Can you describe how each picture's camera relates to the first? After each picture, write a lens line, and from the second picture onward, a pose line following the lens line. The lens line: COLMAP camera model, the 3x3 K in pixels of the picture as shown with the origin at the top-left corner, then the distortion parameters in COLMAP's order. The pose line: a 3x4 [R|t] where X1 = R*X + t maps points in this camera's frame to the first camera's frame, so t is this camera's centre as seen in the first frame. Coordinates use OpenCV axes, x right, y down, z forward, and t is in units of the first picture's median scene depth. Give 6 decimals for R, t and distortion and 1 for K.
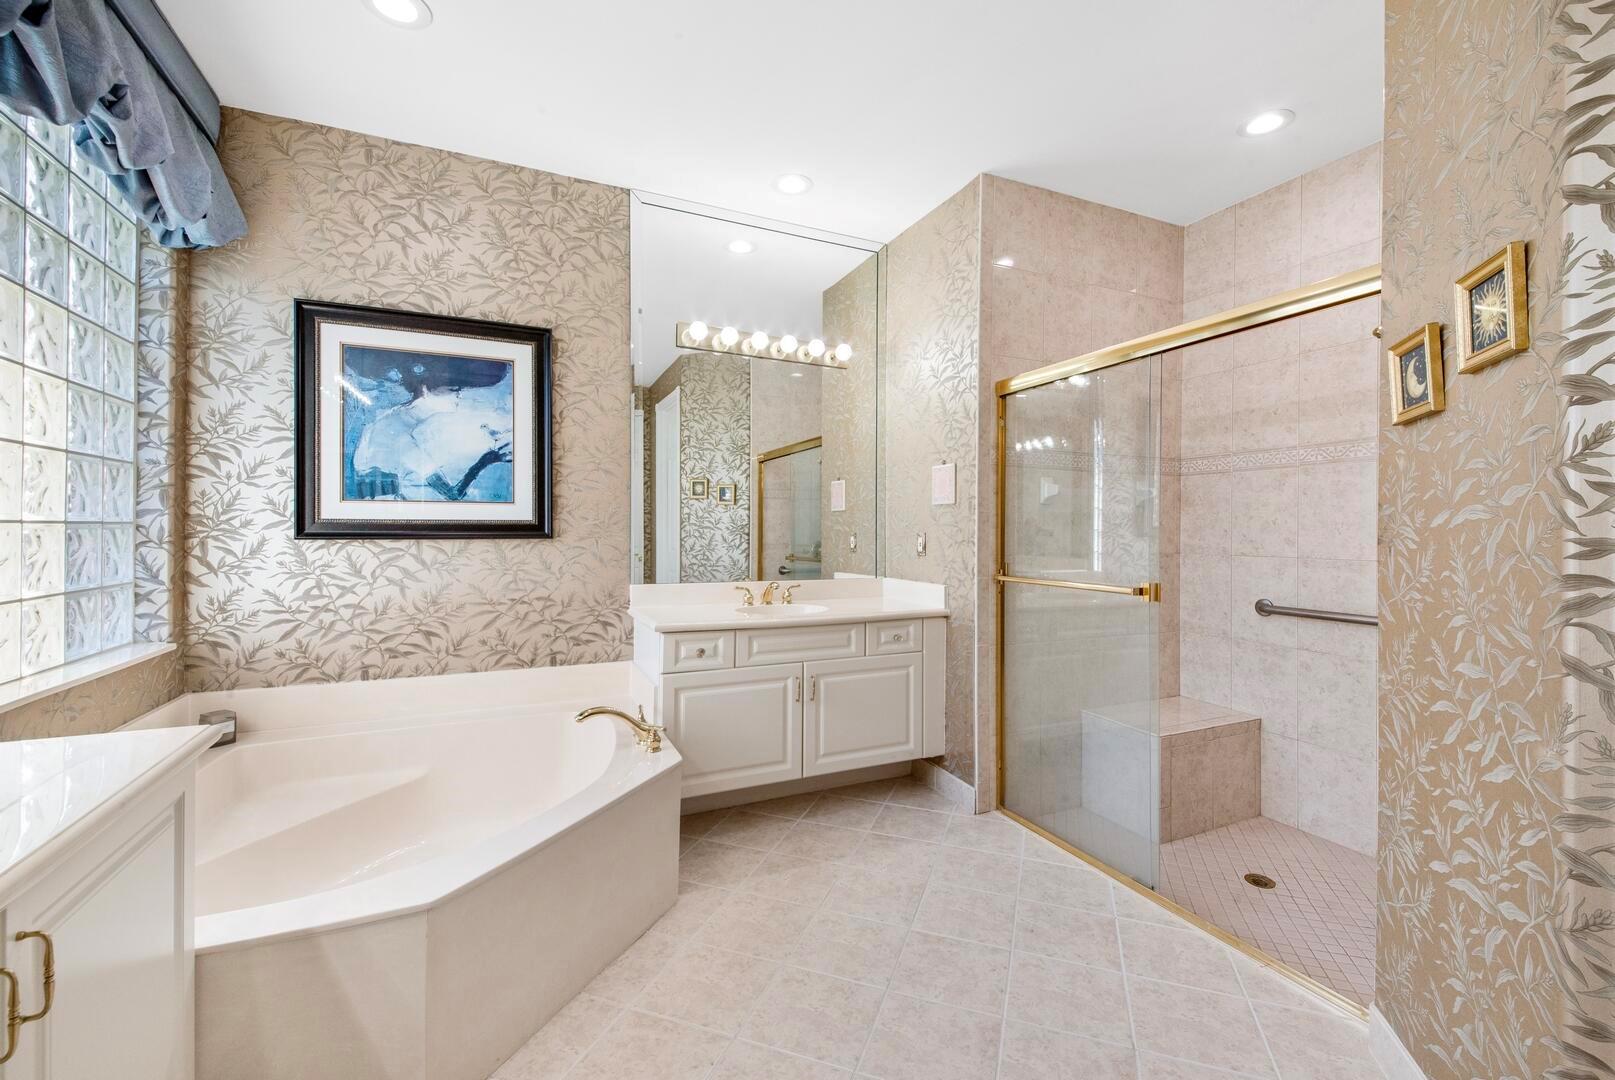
lens RADIAL K [[658.8, 0, 807.5], [0, 658.8, 520.4], [0, 0, 1]] dist [0.024776, -0.029684]
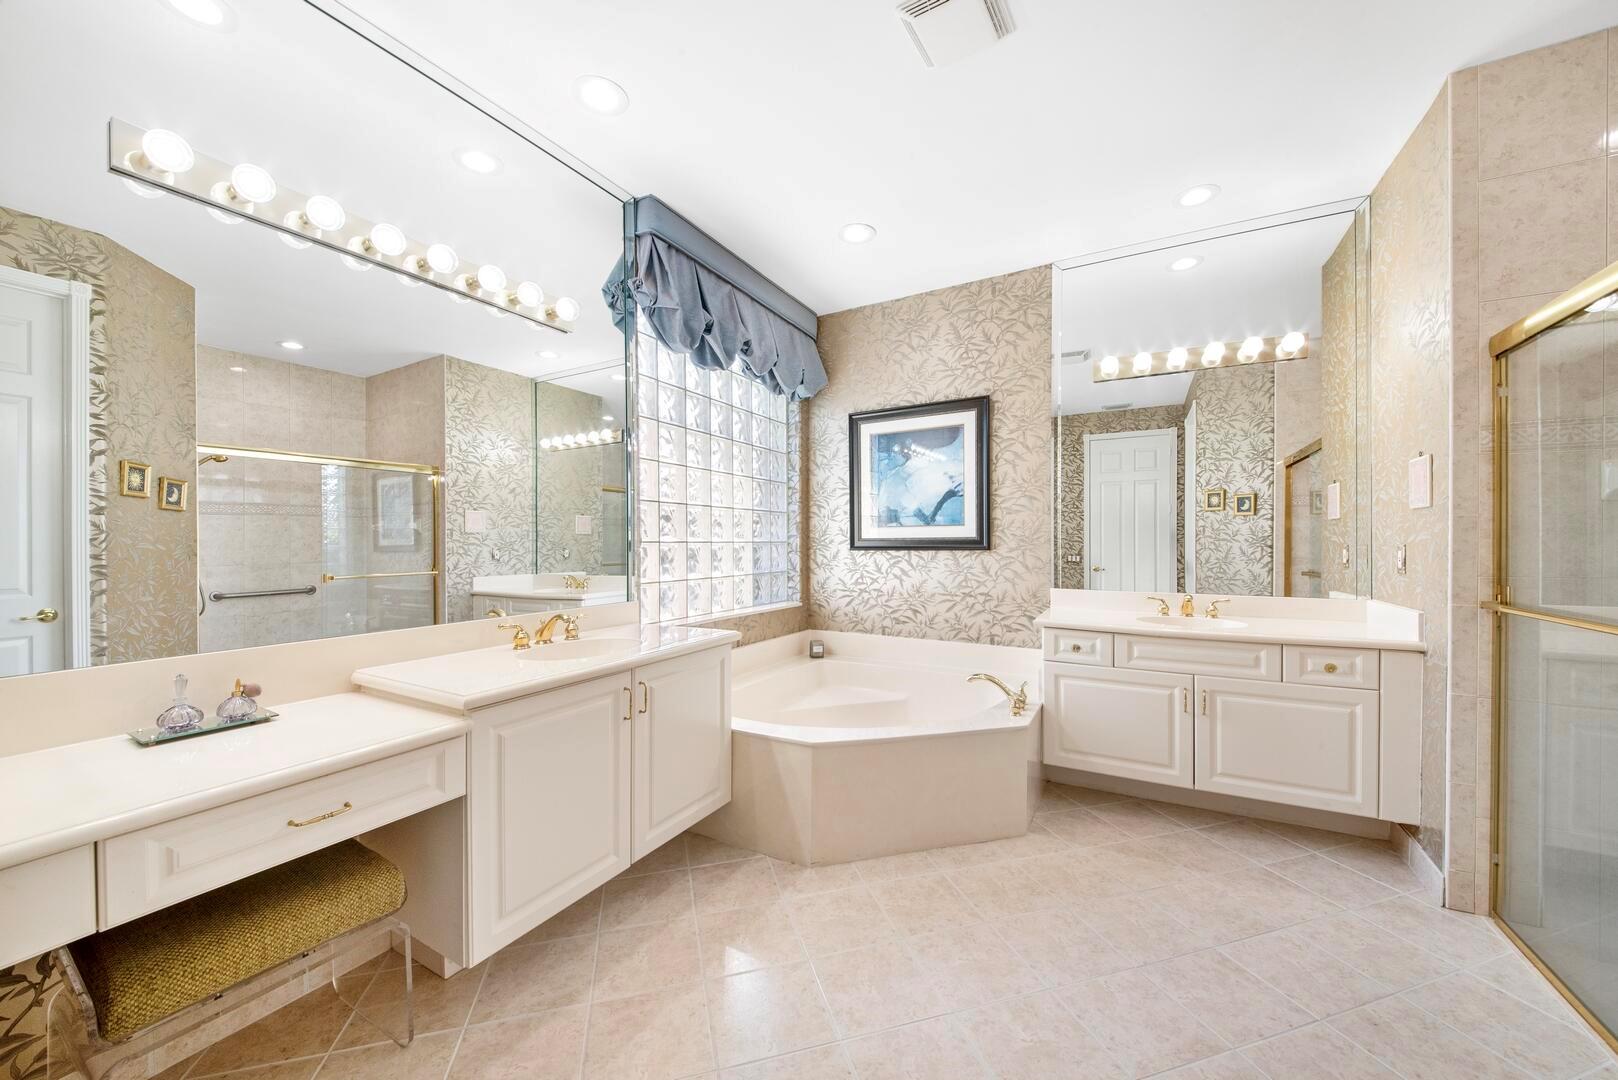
lens RADIAL K [[568.3, 0, 809.0], [0, 568.3, 540.0], [0, 0, 1]] dist [0.000234, -0.013140]
pose [[0.572997, -0.011197, -0.819481, 0.363530], [0.019175, 0.999816, -0.000253, -0.000310], [0.819333, -0.015568, 0.573106, 0.032709]]
